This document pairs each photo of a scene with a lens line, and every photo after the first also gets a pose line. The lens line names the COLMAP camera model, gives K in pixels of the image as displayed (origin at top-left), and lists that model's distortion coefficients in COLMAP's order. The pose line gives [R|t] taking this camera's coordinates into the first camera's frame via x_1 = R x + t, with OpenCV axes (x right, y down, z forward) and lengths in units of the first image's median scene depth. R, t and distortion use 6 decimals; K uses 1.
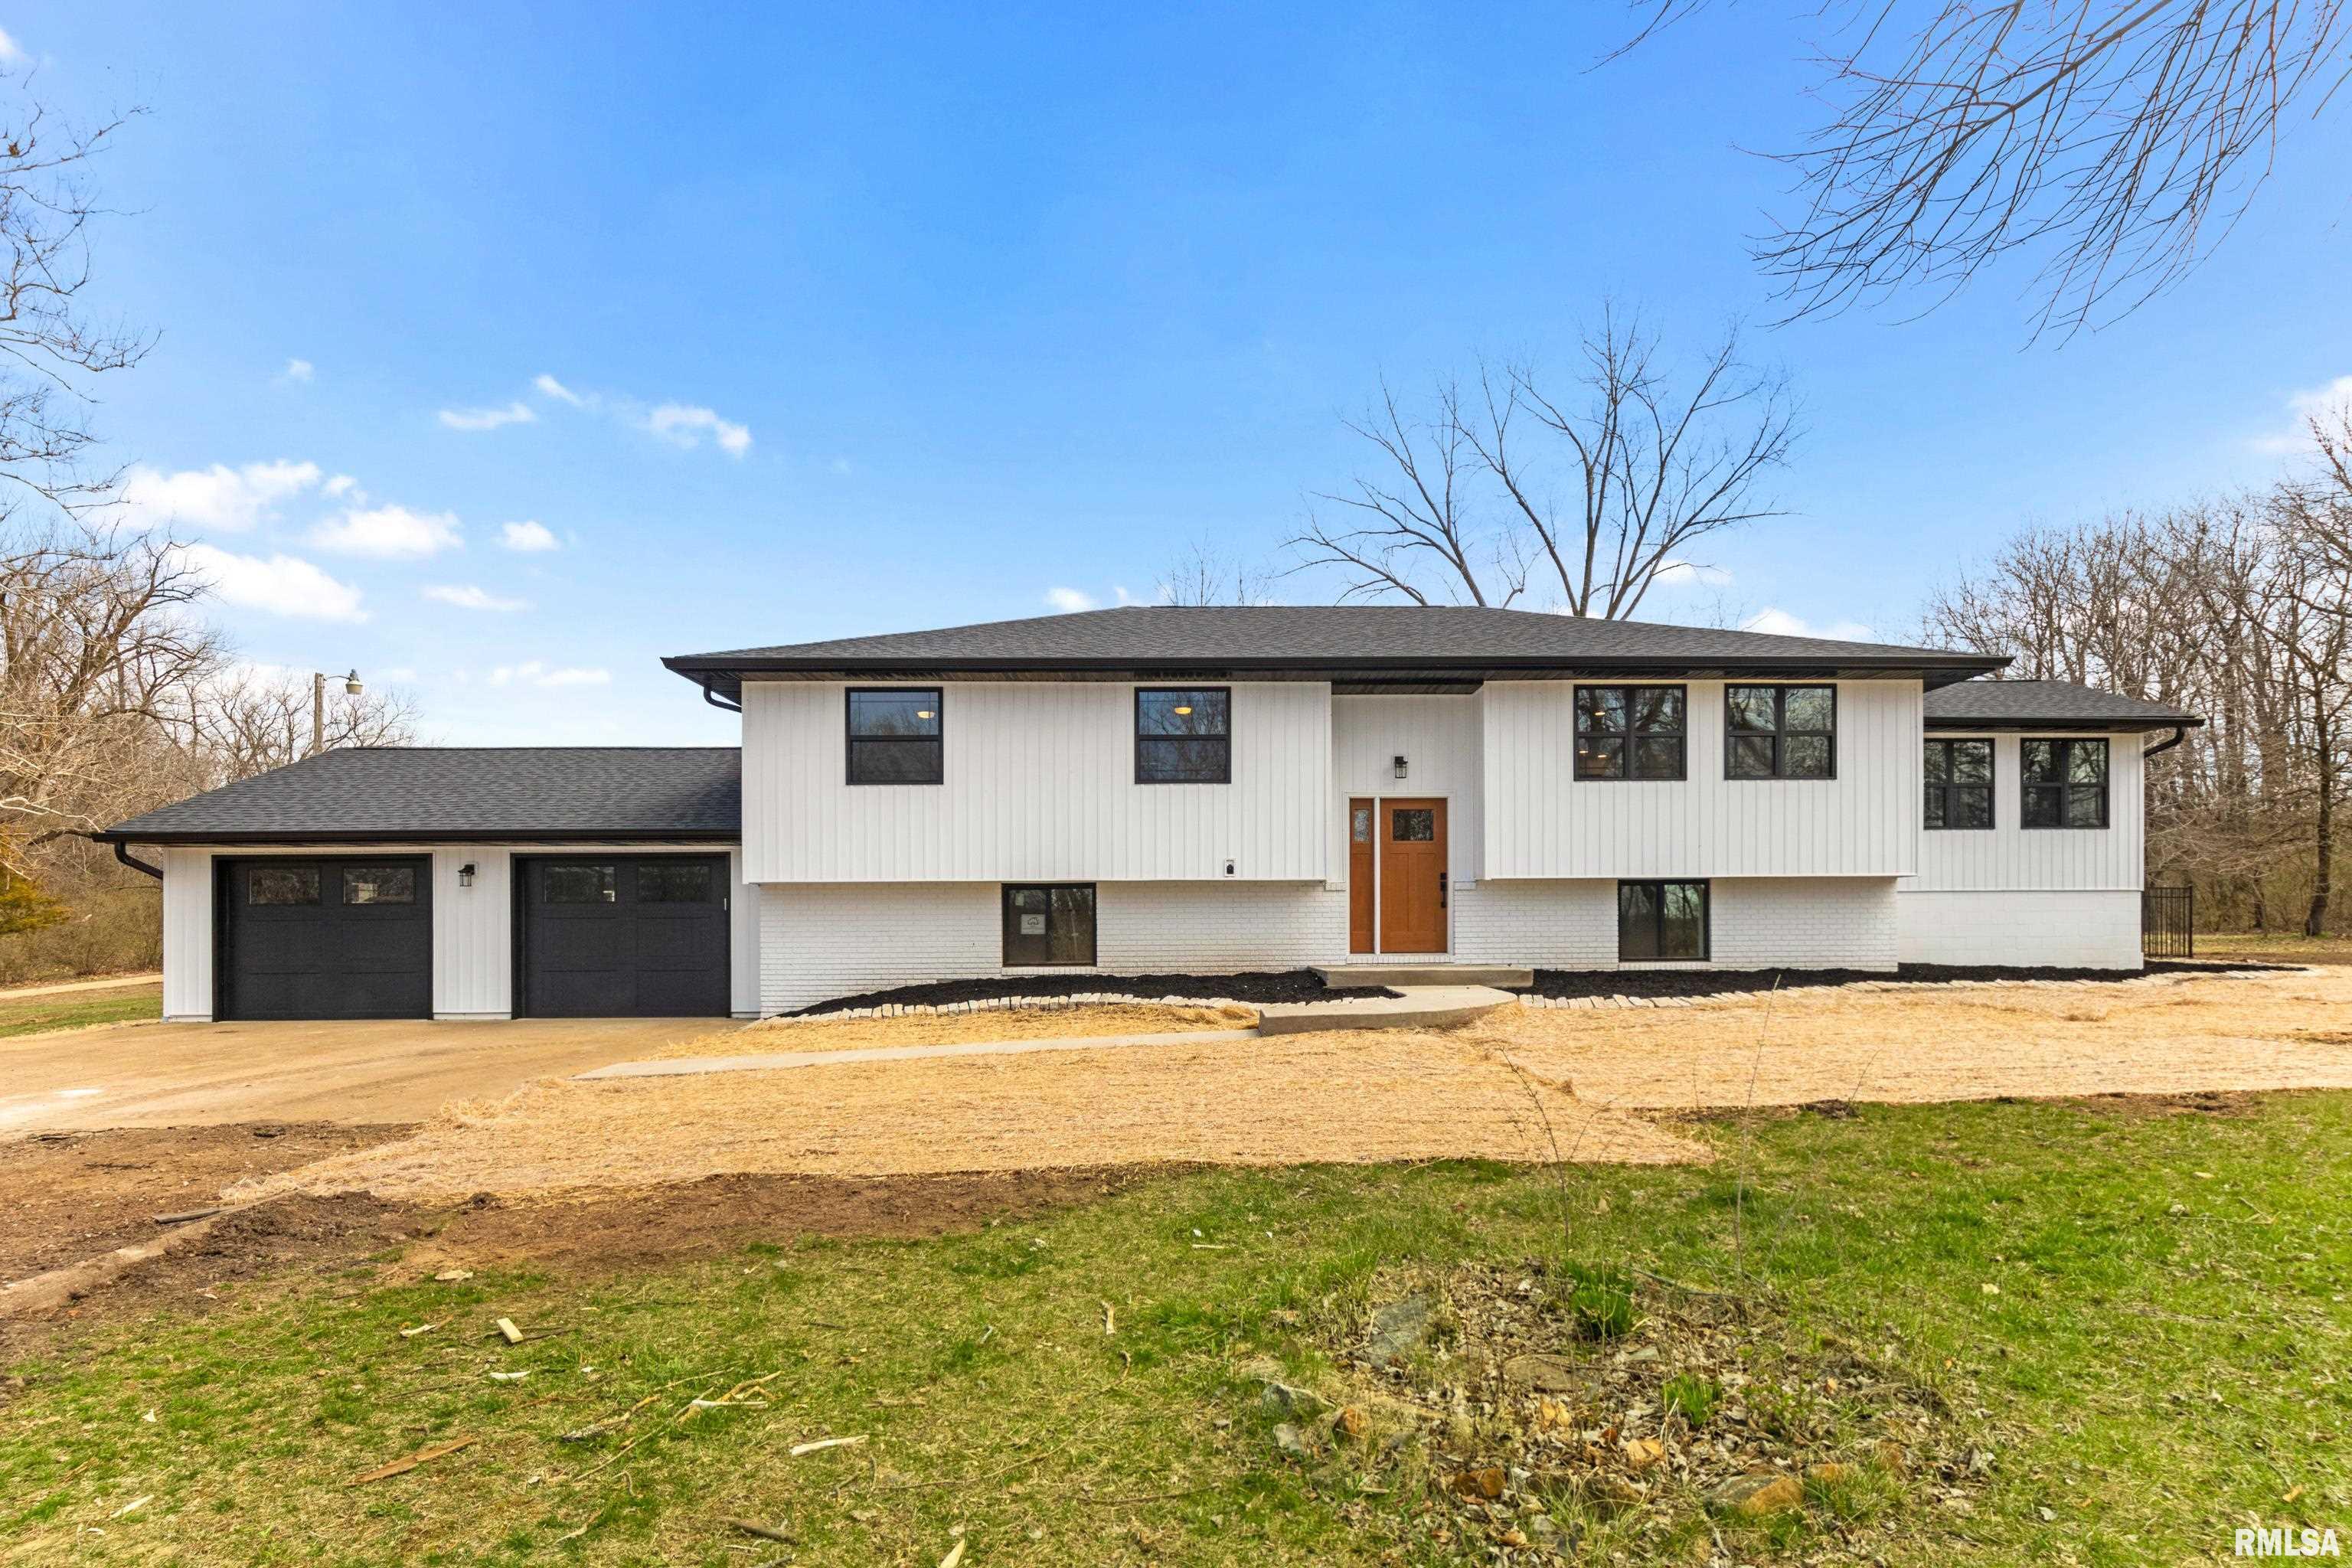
lens RADIAL K [[1298.2, 0, 1174.1], [0, 1298.2, 825.3], [0, 0, 1]] dist [-0.040279, -0.000205]
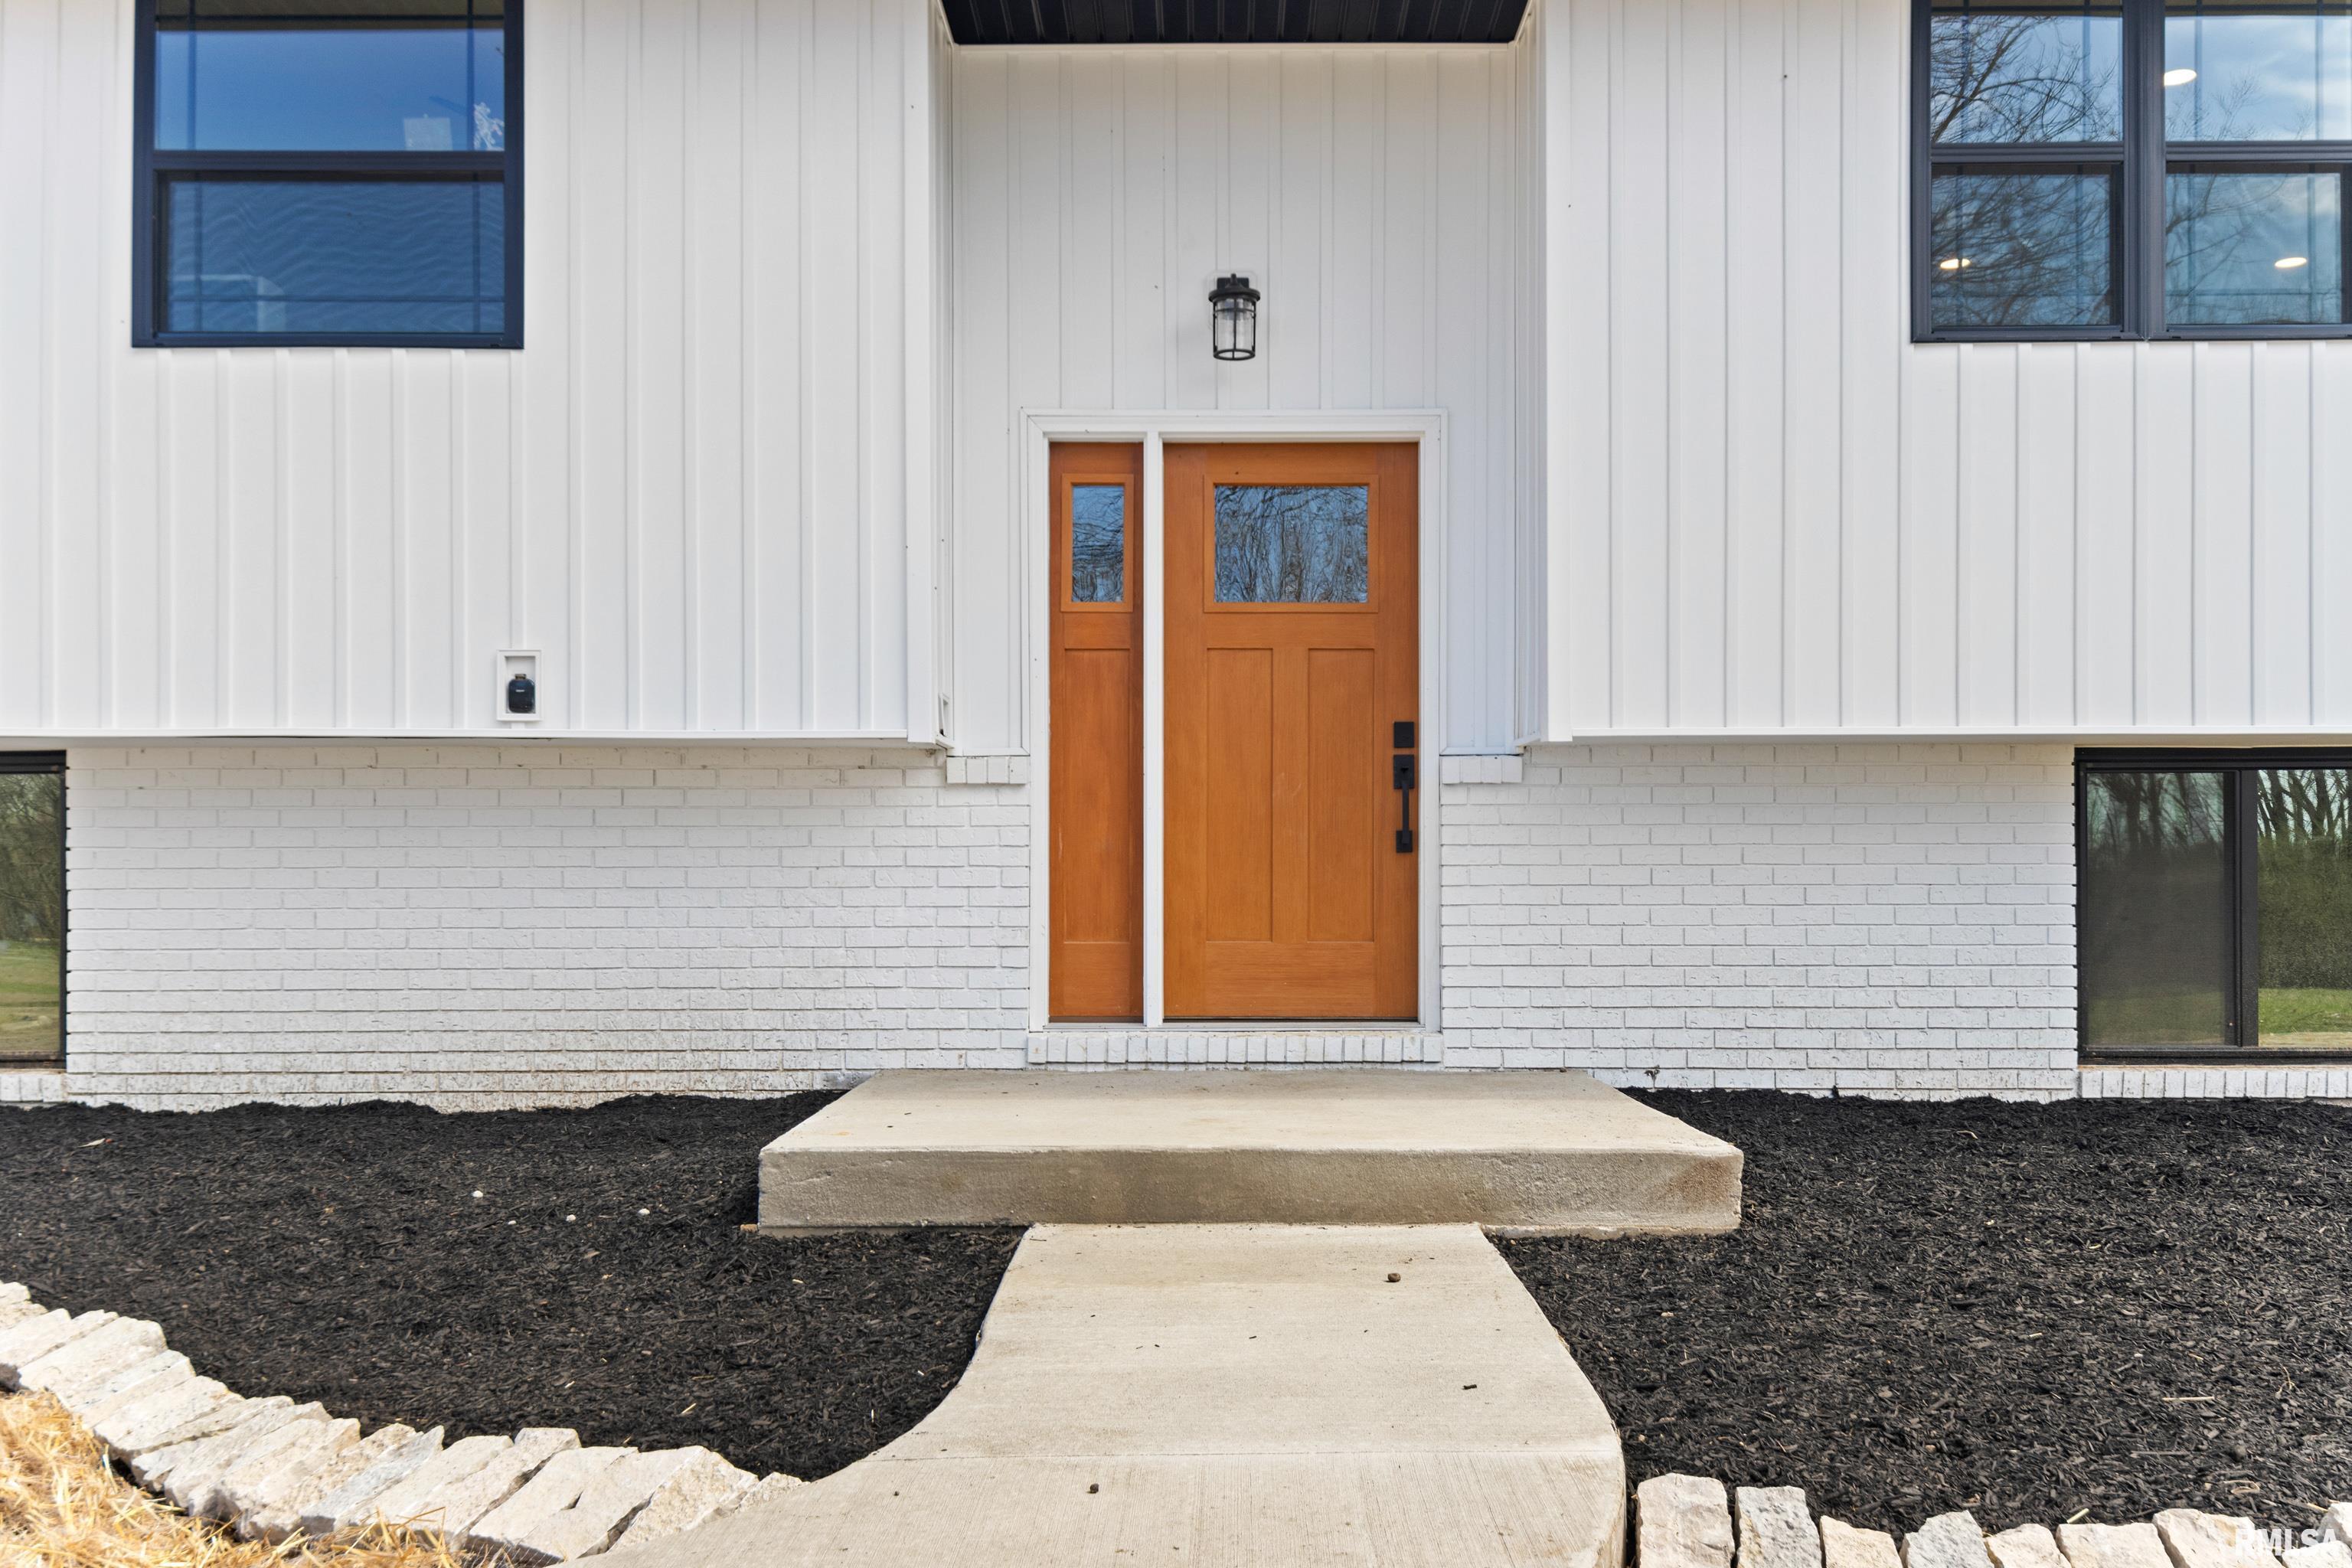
lens RADIAL K [[1997.6, 0, 1177.5], [0, 1997.6, 750.6], [0, 0, 1]] dist [-0.002109, -0.001866]
pose [[0.999900, 0.002526, -0.013916, 0.168715], [-0.002580, 0.999989, -0.003893, 0.044918], [0.013906, 0.003929, 0.999896, 0.595921]]
